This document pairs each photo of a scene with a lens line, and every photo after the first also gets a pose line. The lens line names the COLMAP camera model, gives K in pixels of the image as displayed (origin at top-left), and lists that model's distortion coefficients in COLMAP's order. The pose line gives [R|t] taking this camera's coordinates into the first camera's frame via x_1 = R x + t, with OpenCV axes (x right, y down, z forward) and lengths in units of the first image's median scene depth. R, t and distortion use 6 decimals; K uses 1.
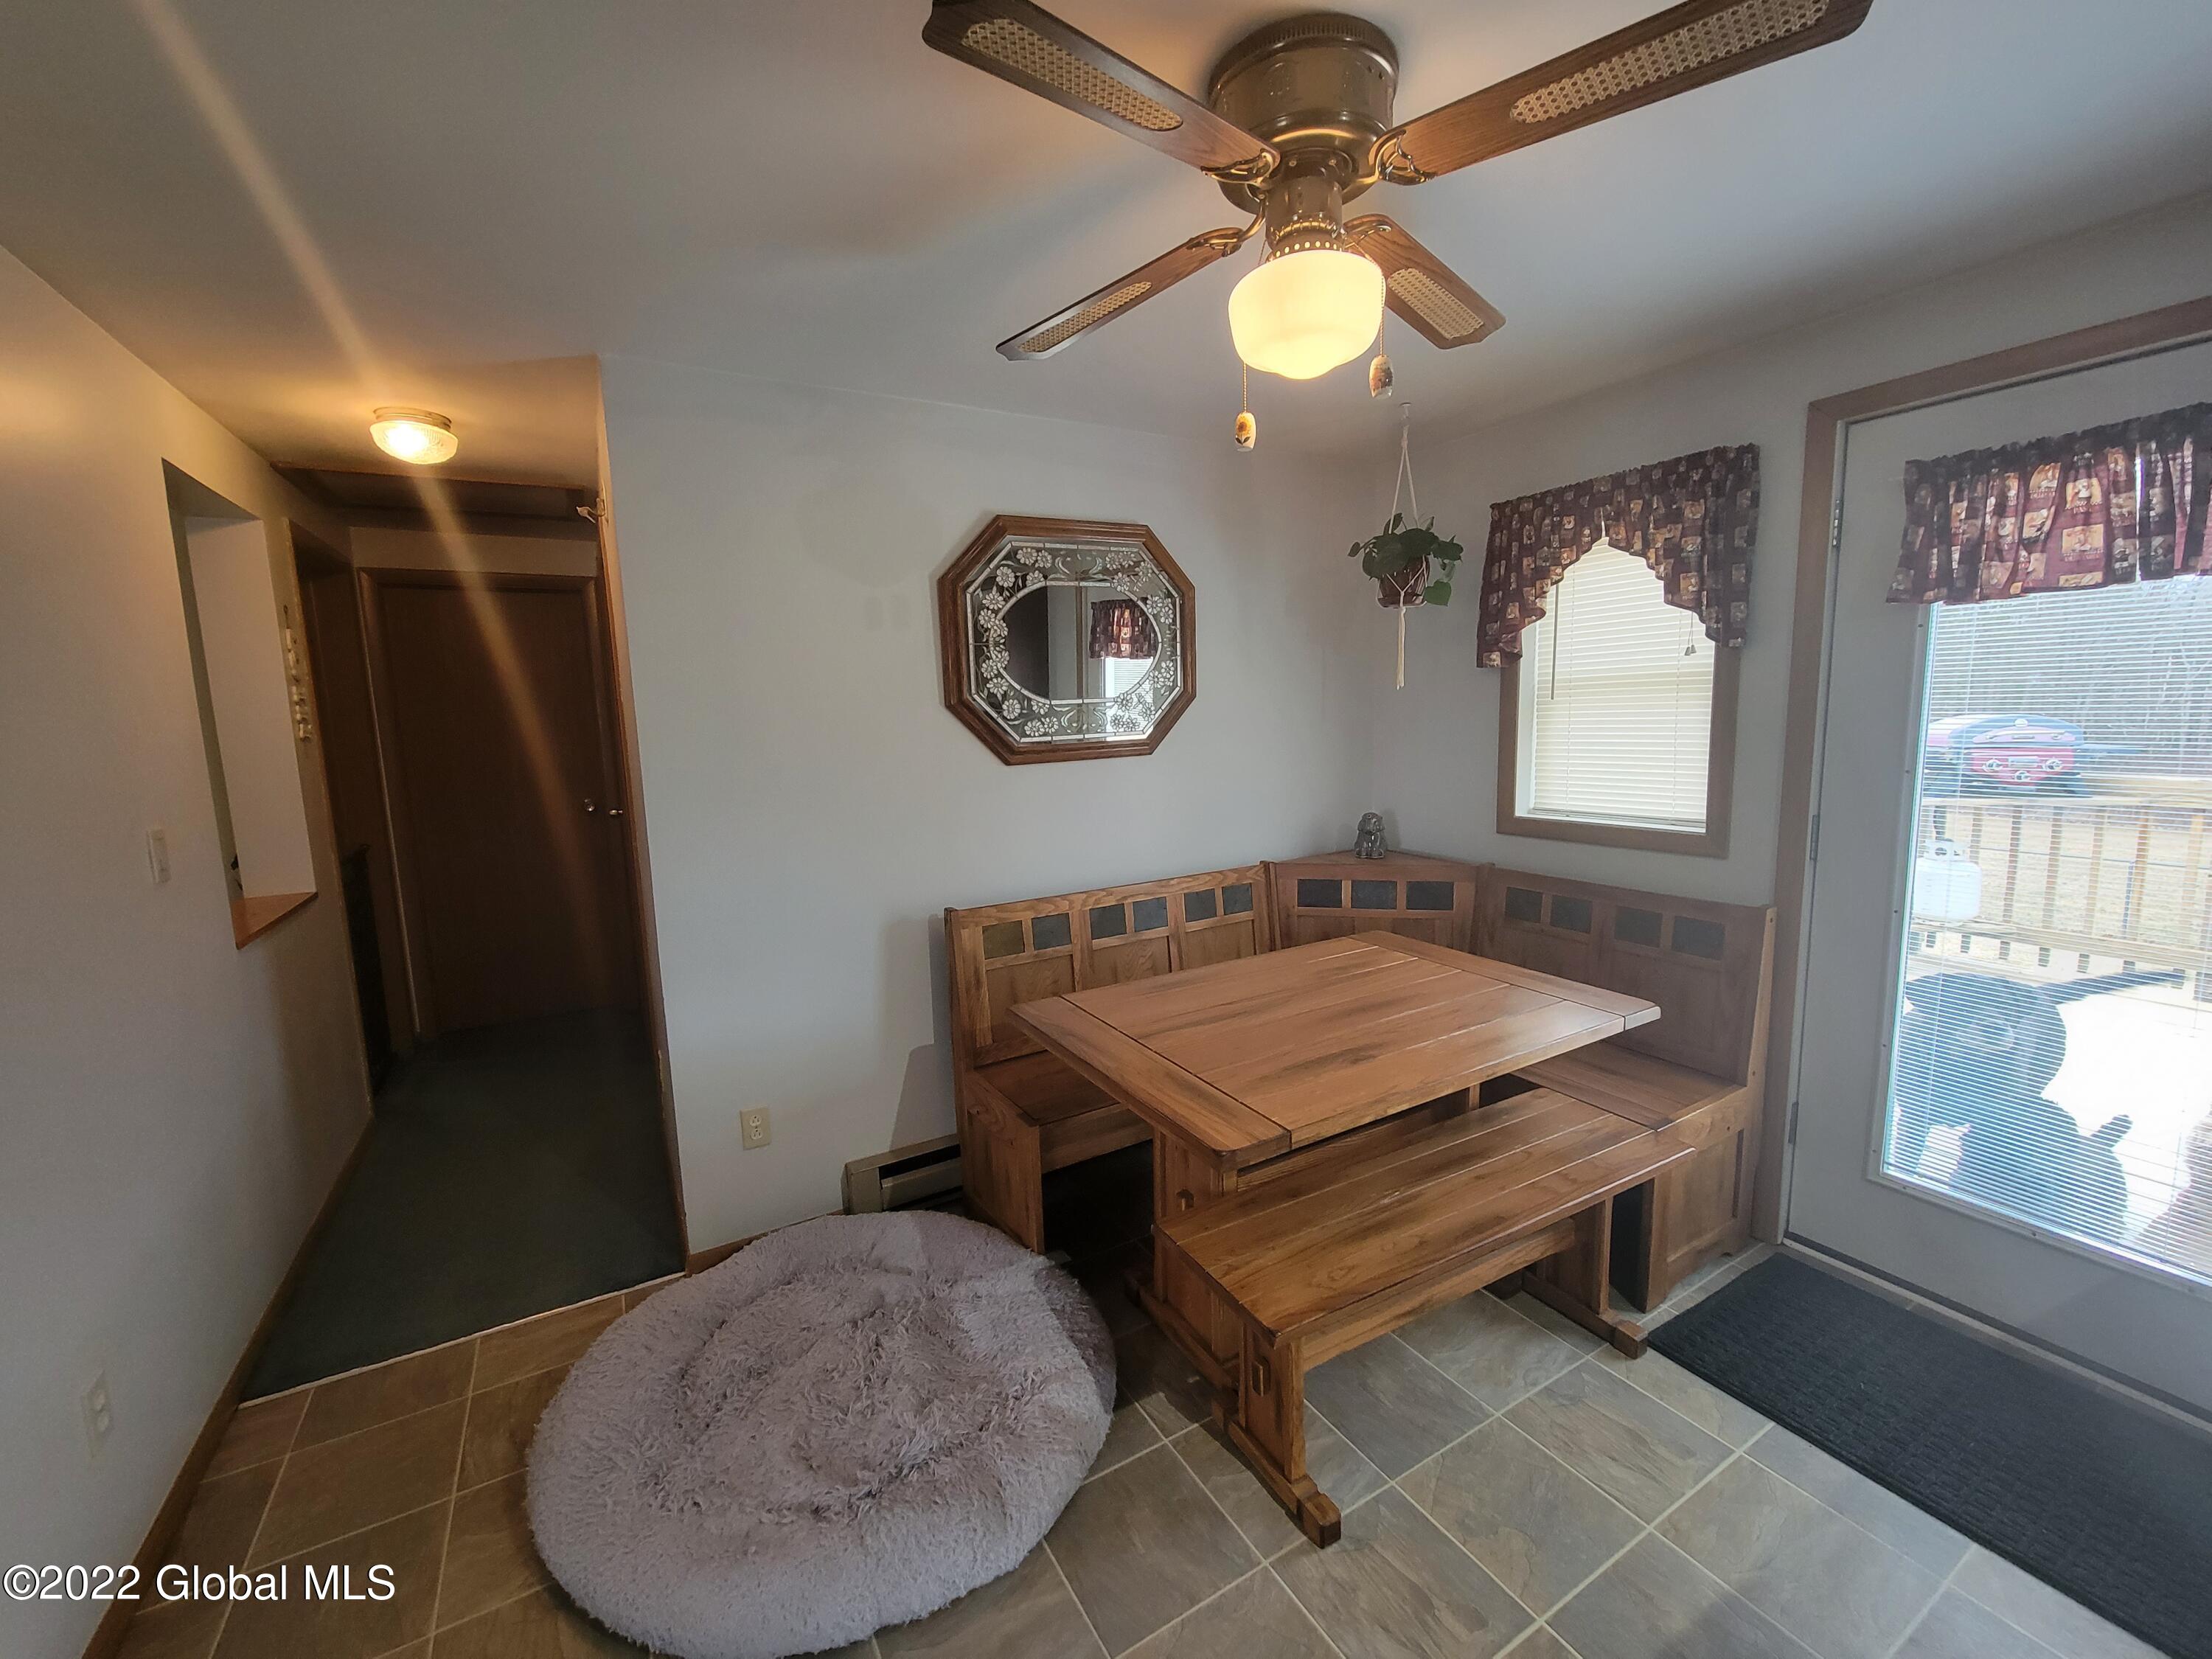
lens RADIAL K [[905.4, 0, 1109.8], [0, 905.4, 830.2], [0, 0, 1]] dist [0.011250, -0.007849]
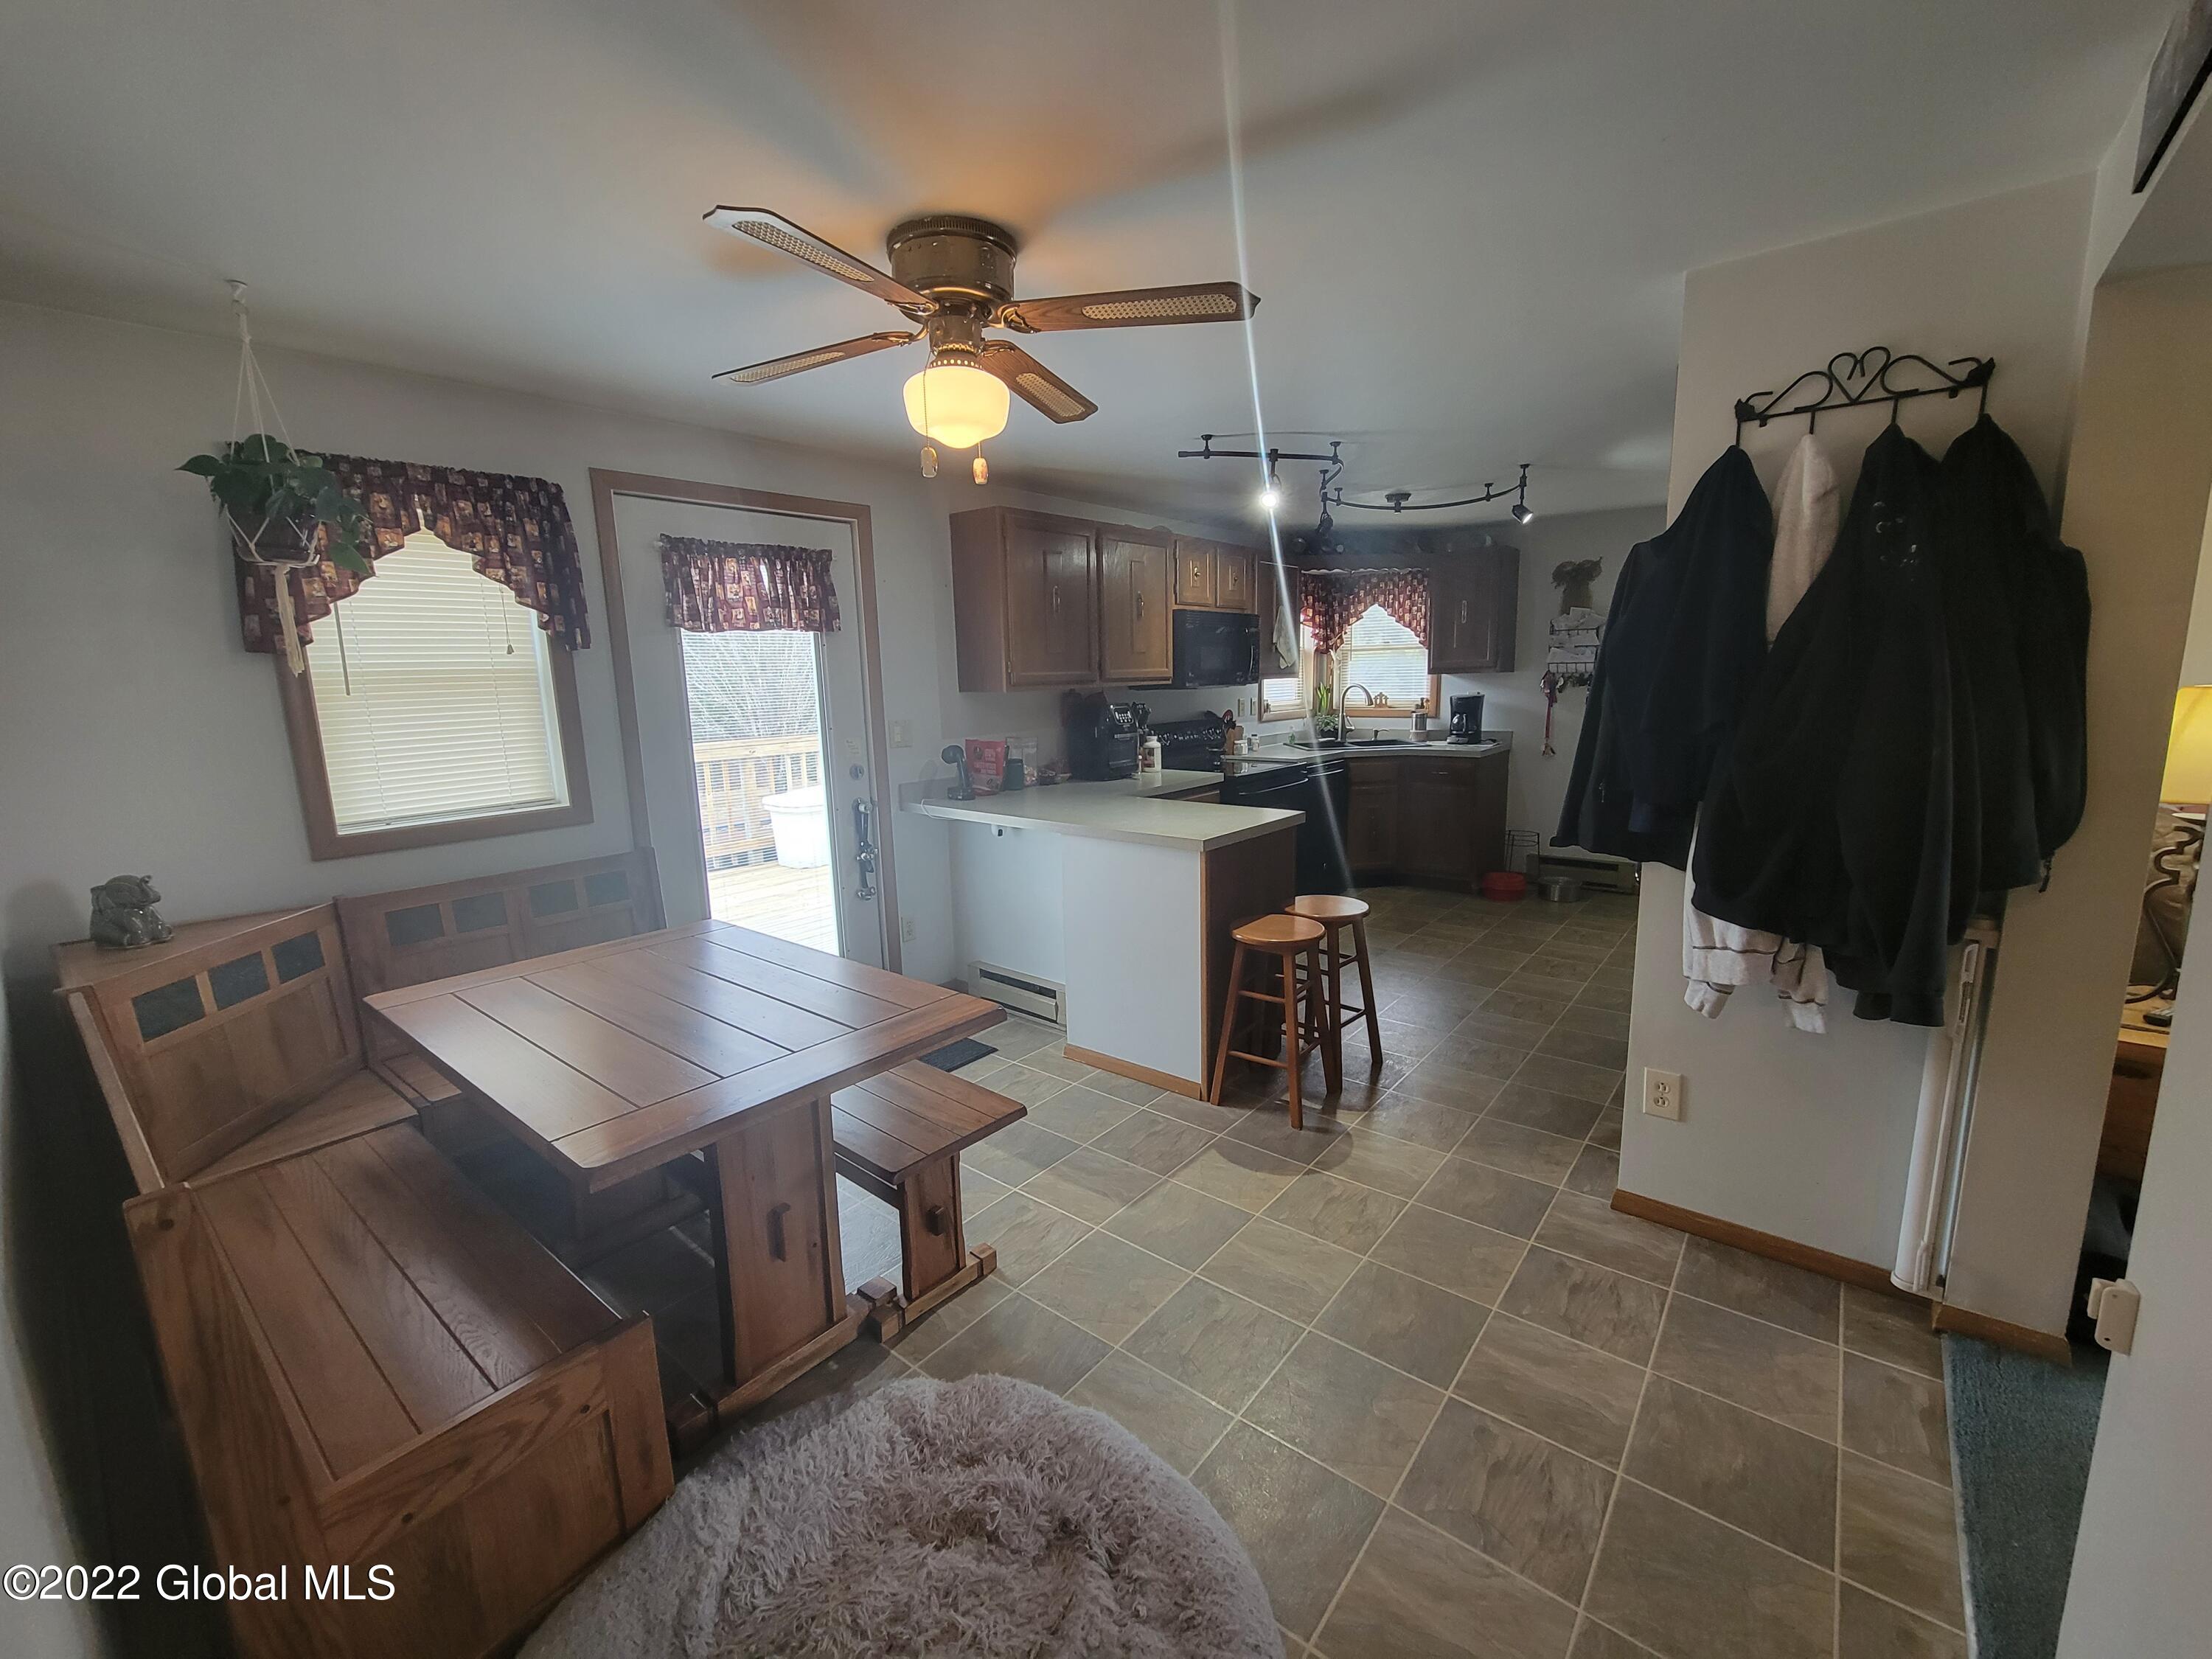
lens RADIAL K [[905.4, 0, 1109.8], [0, 905.4, 830.2], [0, 0, 1]] dist [0.011250, -0.007849]
pose [[-0.351307, -0.122664, 0.928190, -0.661196], [0.161855, 0.968497, 0.189251, -0.072359], [-0.922164, 0.216718, -0.320386, 0.702585]]
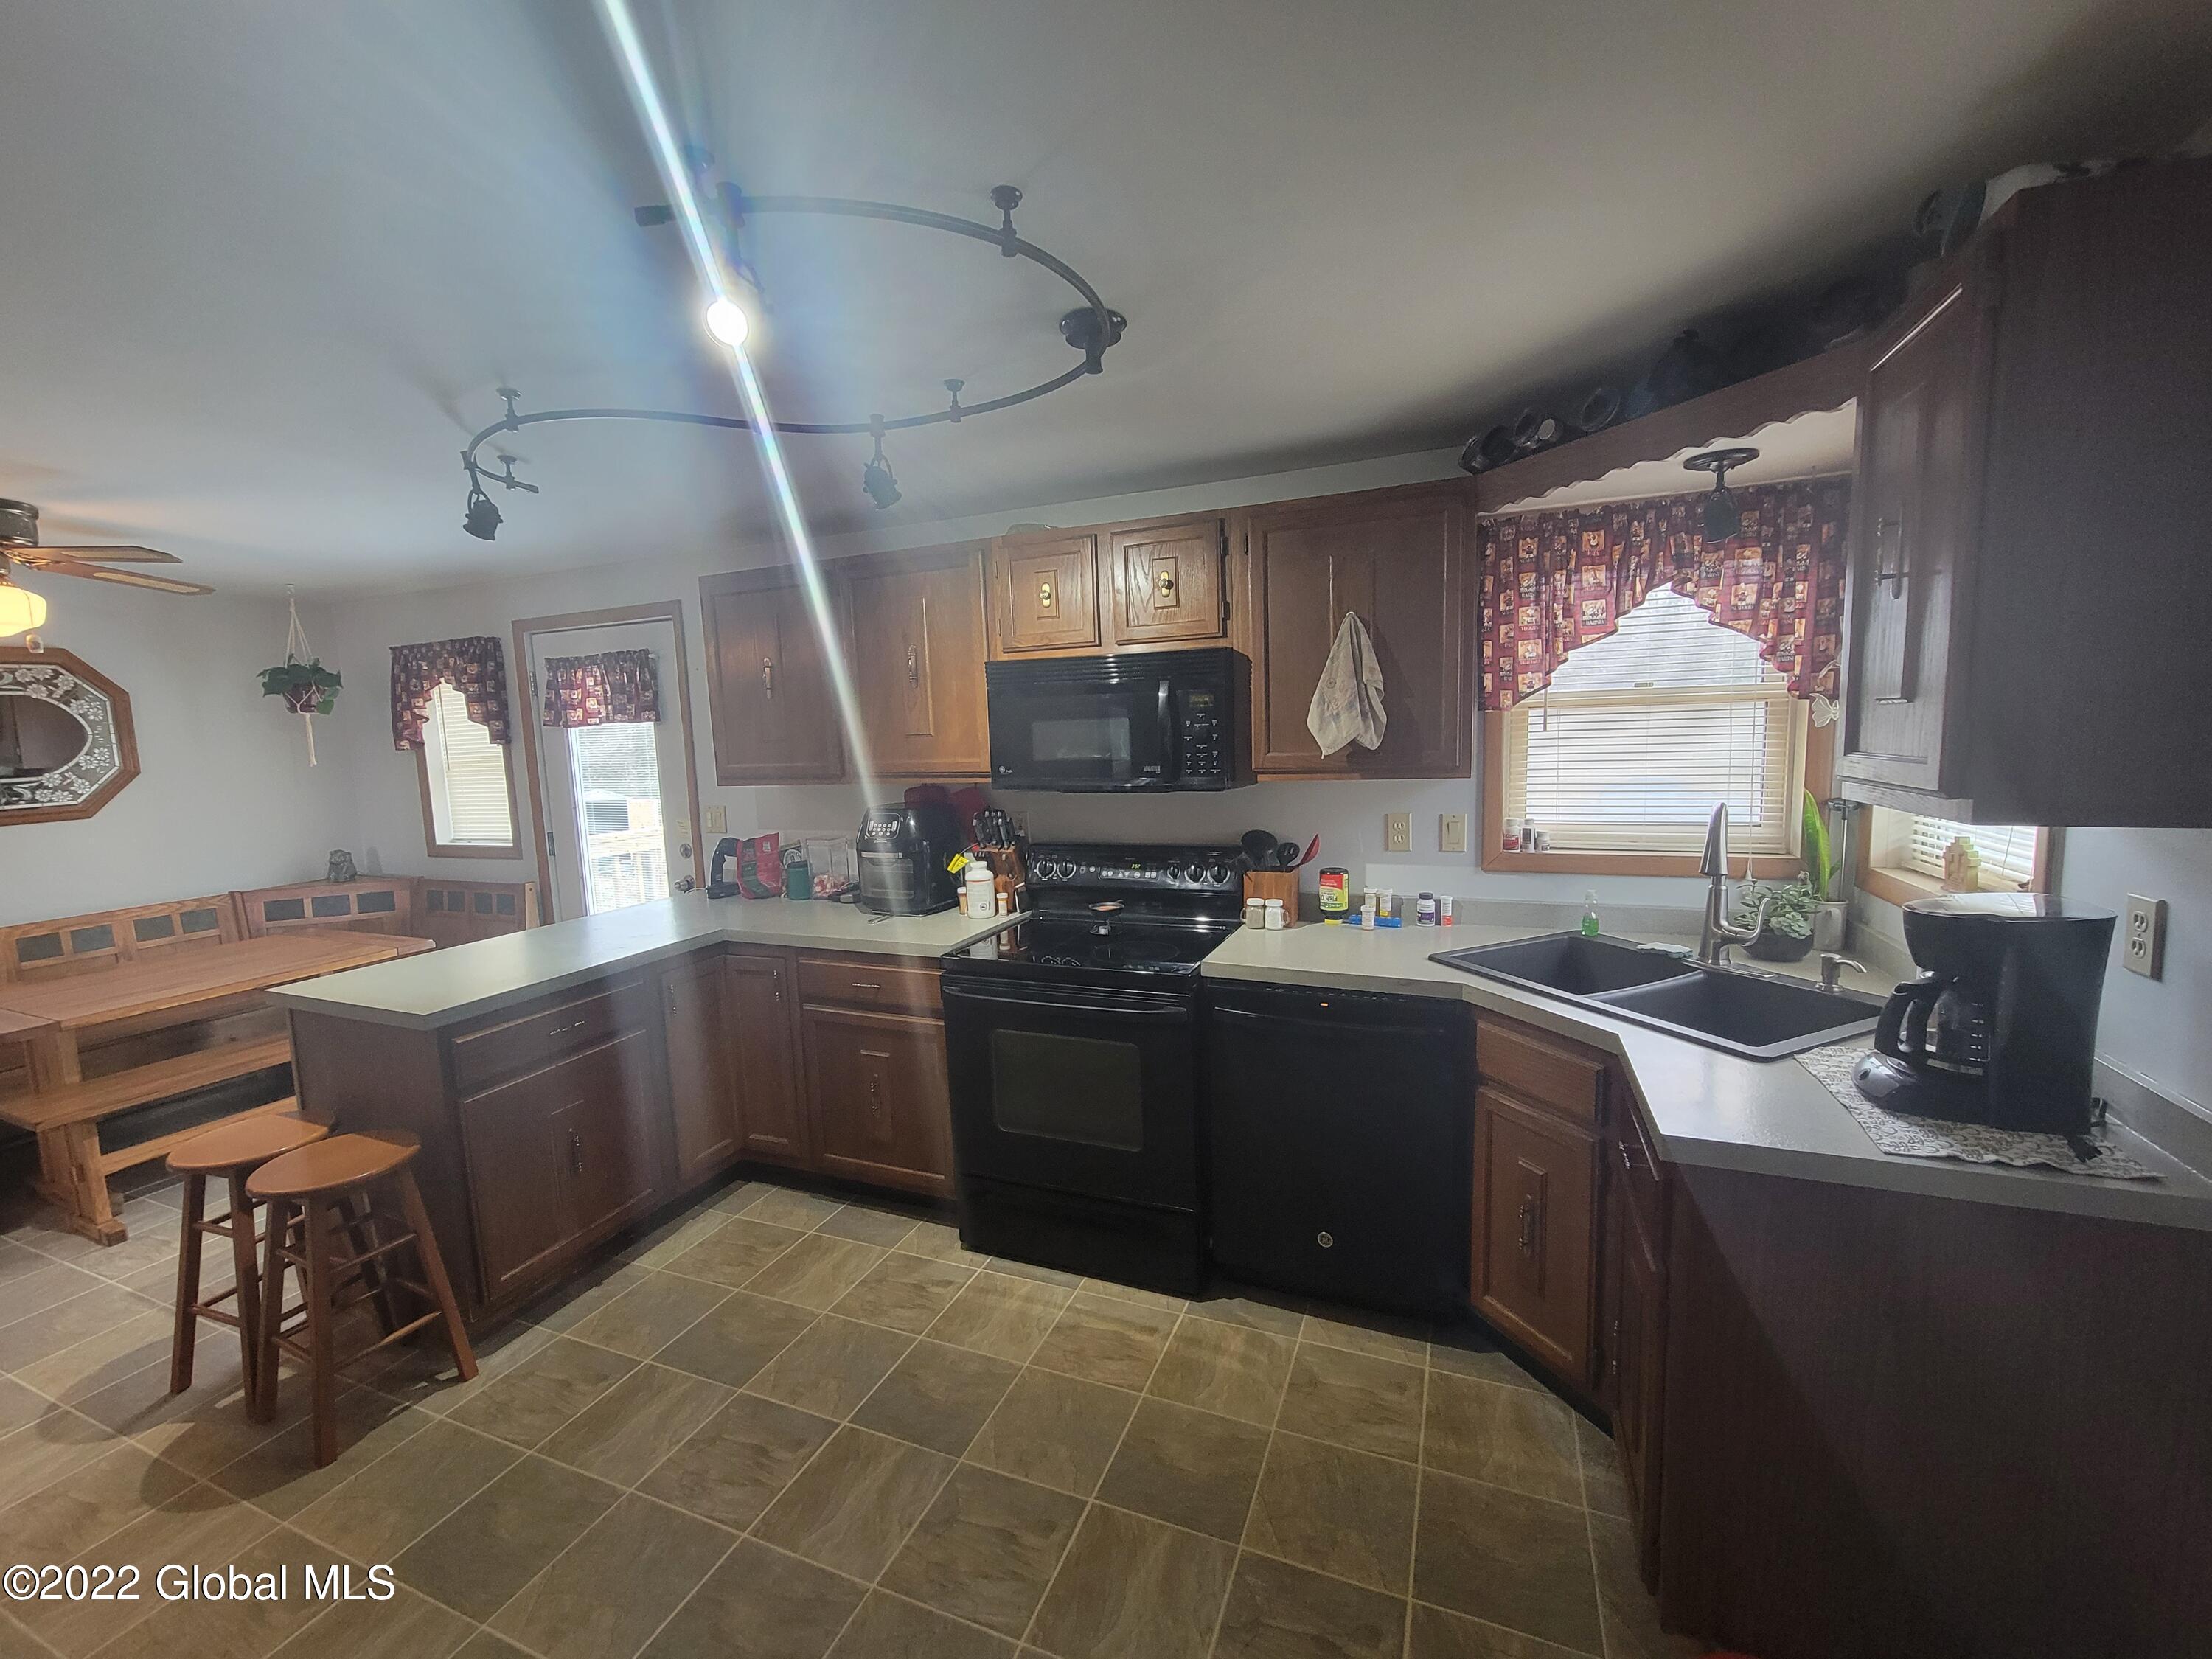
lens RADIAL K [[905.4, 0, 1109.8], [0, 905.4, 830.2], [0, 0, 1]] dist [0.011250, -0.007849]
pose [[0.796608, -0.063612, 0.601140, 0.494687], [0.090149, 0.995829, -0.014085, 0.098217], [-0.597736, 0.065412, 0.799020, -1.073785]]
